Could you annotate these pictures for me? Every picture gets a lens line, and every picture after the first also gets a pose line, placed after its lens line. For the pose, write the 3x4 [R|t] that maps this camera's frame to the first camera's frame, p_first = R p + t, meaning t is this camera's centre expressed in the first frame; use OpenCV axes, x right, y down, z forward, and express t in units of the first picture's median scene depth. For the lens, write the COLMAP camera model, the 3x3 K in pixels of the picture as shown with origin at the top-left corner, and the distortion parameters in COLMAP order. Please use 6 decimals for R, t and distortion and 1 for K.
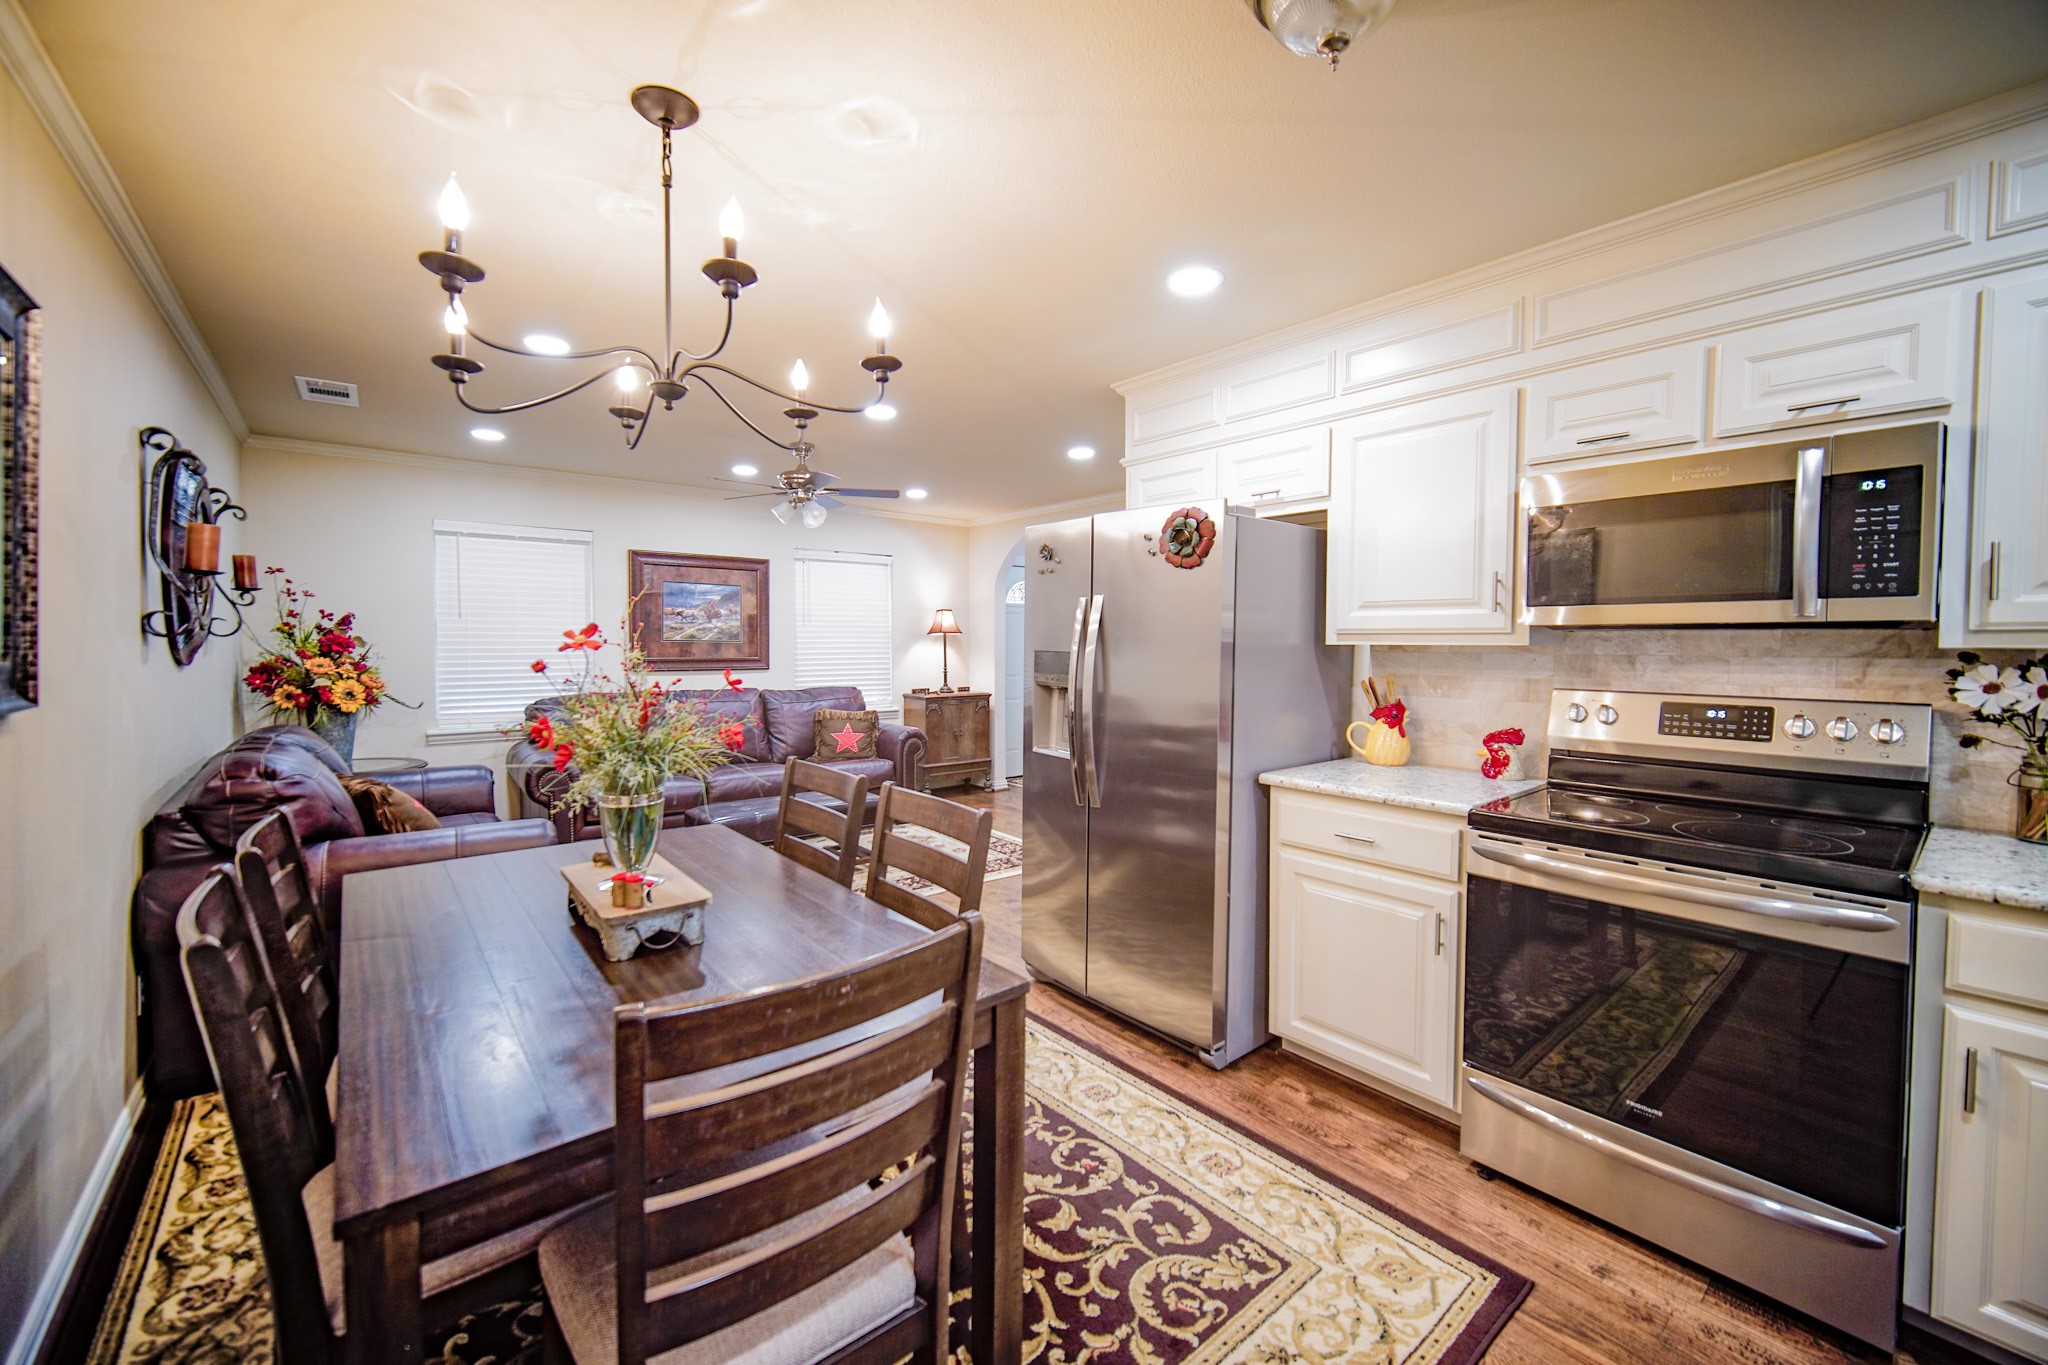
lens RADIAL K [[810.7, 0, 1026.7], [0, 810.7, 667.4], [0, 0, 1]] dist [-0.007865, 0.002306]
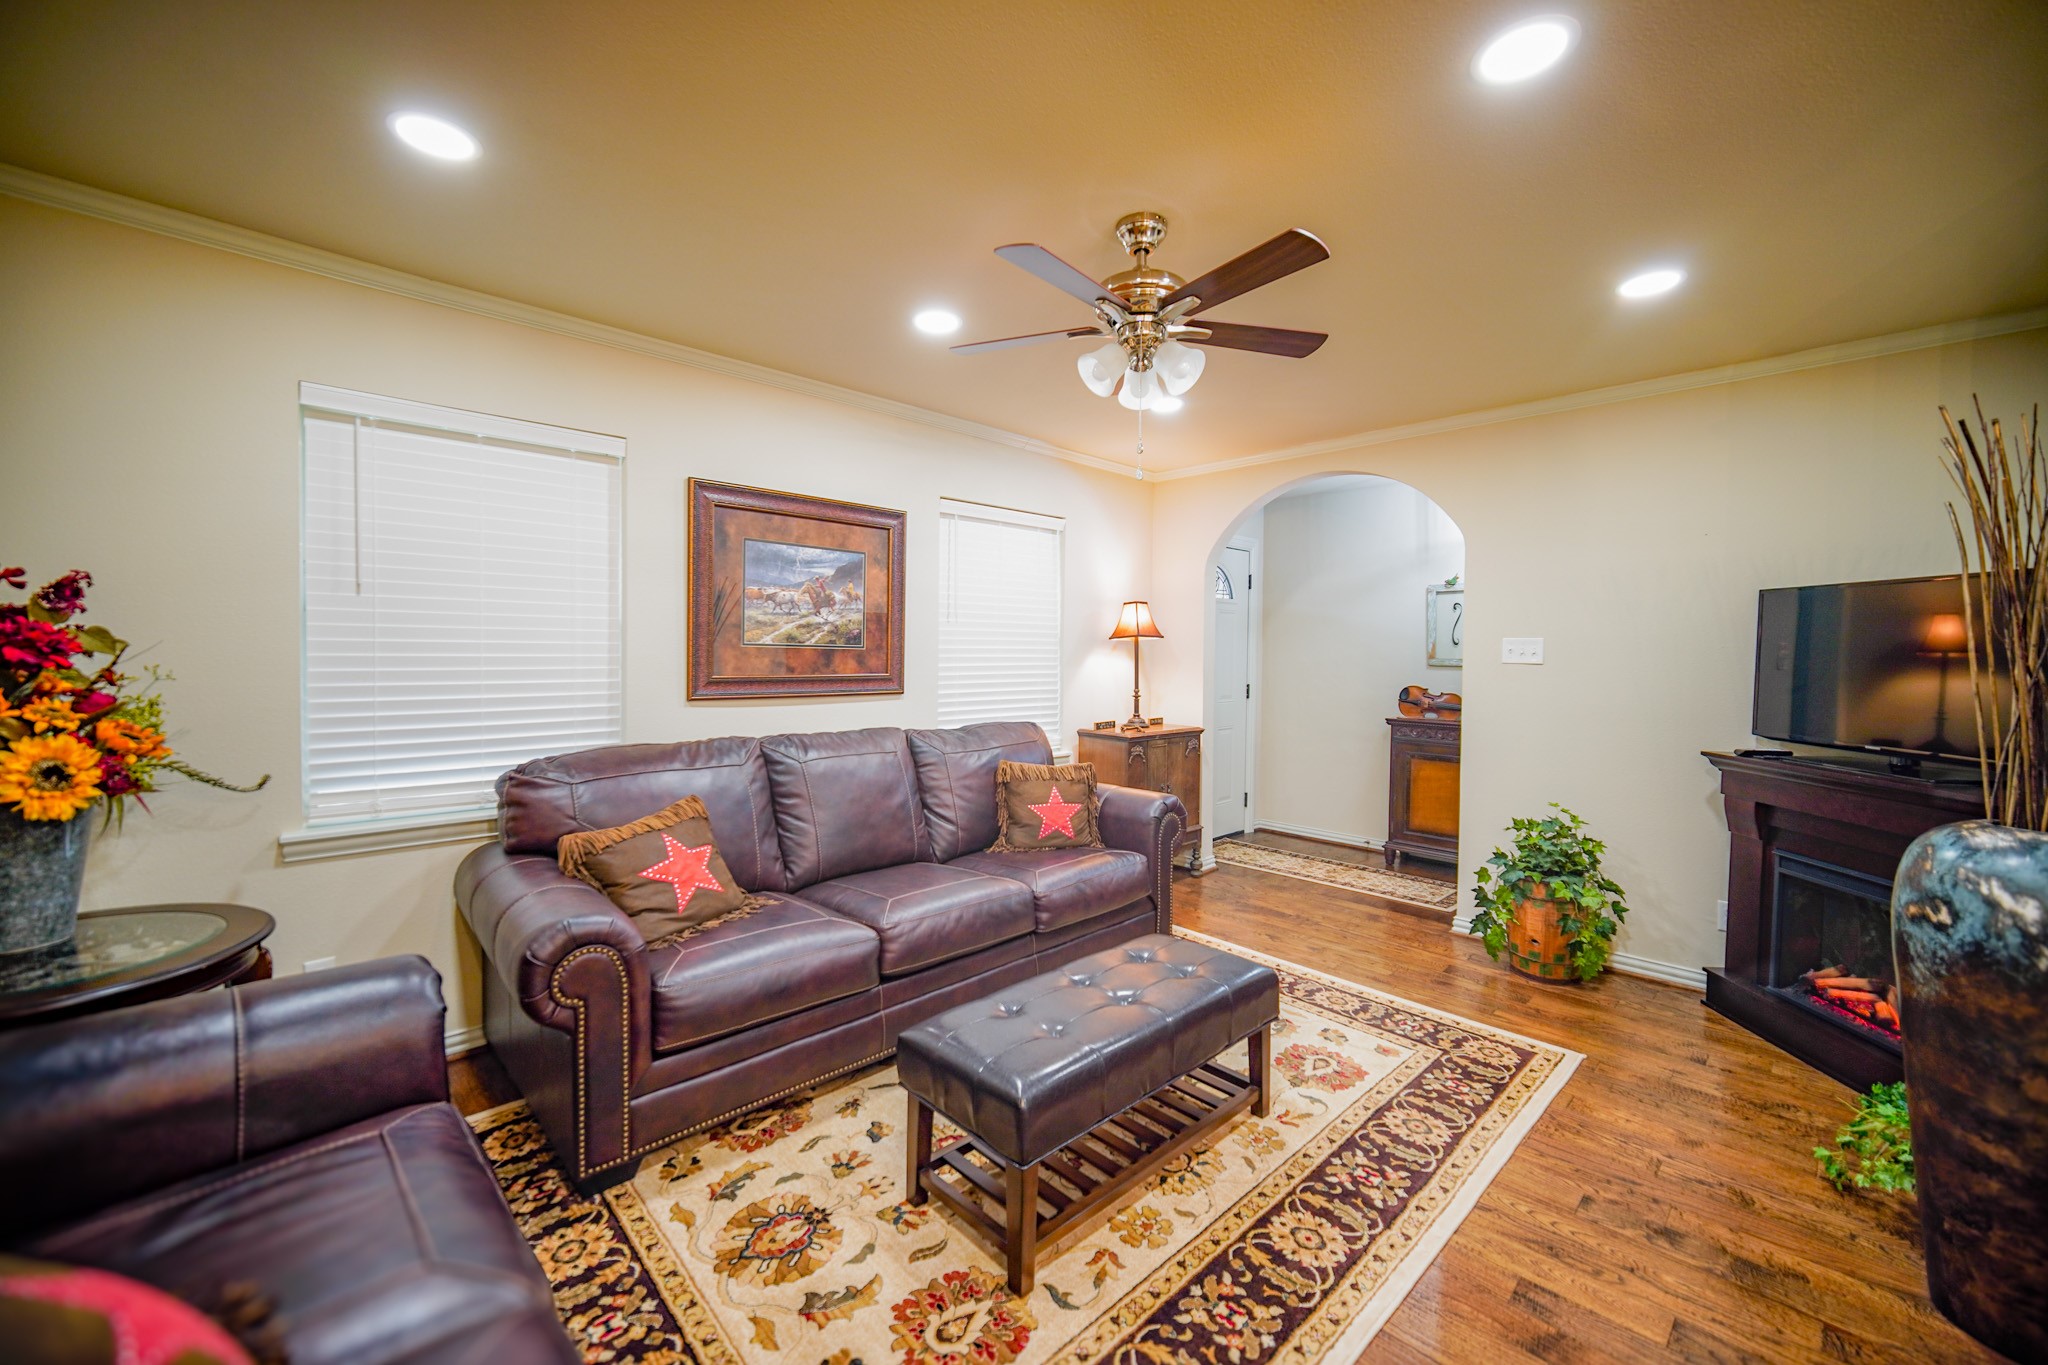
lens RADIAL K [[810.7, 0, 1022.9], [0, 810.7, 666.0], [0, 0, 1]] dist [-0.007865, 0.002306]
pose [[0.997020, 0.001917, 0.077115, -0.291693], [-0.000573, 0.999848, -0.017443, -0.008719], [-0.077136, 0.017347, 0.996870, 0.417152]]
